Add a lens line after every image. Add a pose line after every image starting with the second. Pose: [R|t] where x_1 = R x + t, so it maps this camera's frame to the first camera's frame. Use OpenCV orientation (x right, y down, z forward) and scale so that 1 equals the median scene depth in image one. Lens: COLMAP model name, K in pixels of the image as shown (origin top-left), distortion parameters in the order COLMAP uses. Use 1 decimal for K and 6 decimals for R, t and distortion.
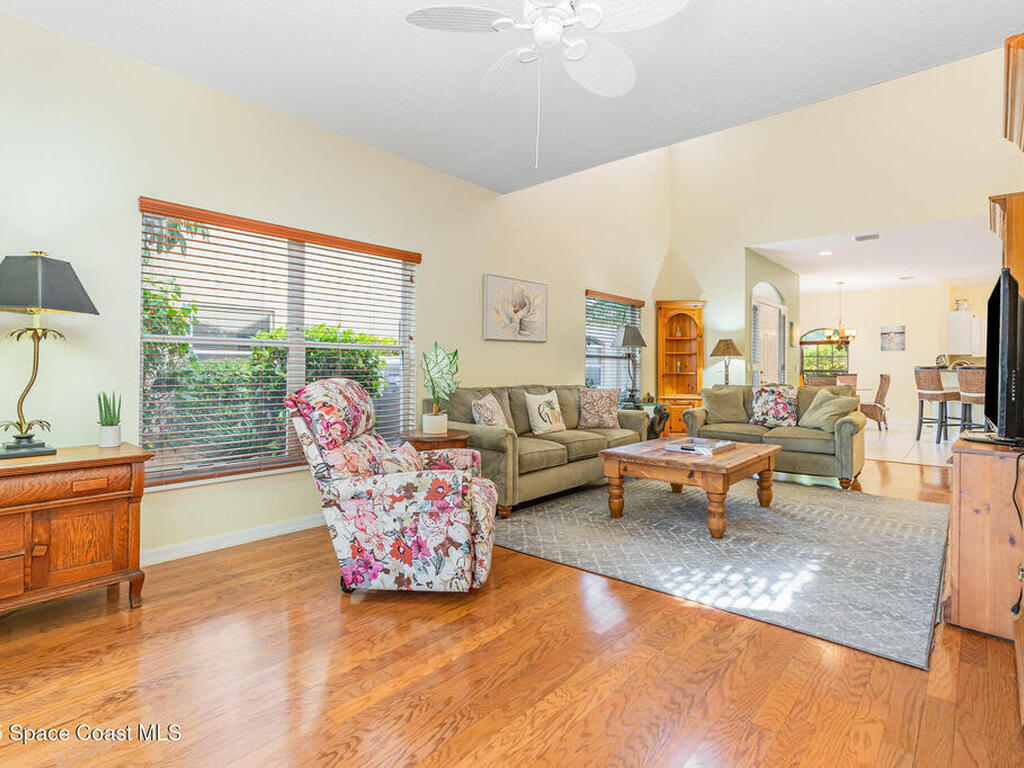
lens RADIAL K [[514.2, 0, 490.3], [0, 514.2, 365.9], [0, 0, 1]] dist [-0.008268, 0.001967]
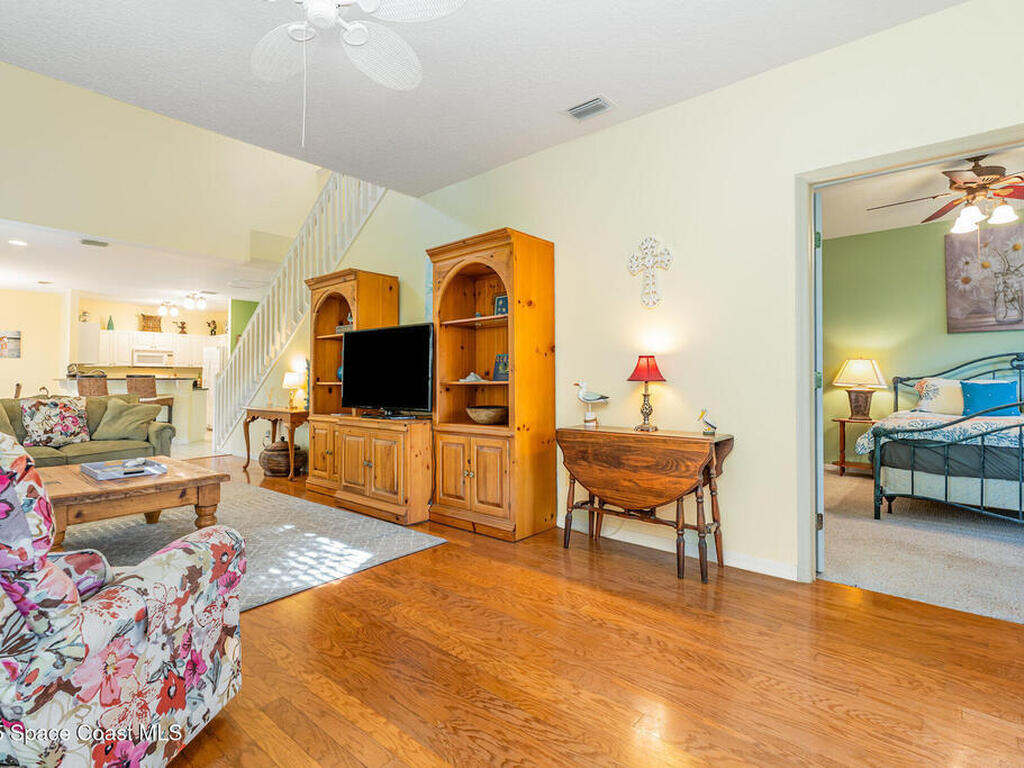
lens RADIAL K [[514.2, 0, 520.7], [0, 514.2, 373.0], [0, 0, 1]] dist [-0.008268, 0.001967]
pose [[-0.045775, 0.007218, 0.998926, -0.720874], [-0.003317, 0.999967, -0.007377, 0.004939], [-0.998946, -0.003651, -0.045749, 0.601792]]
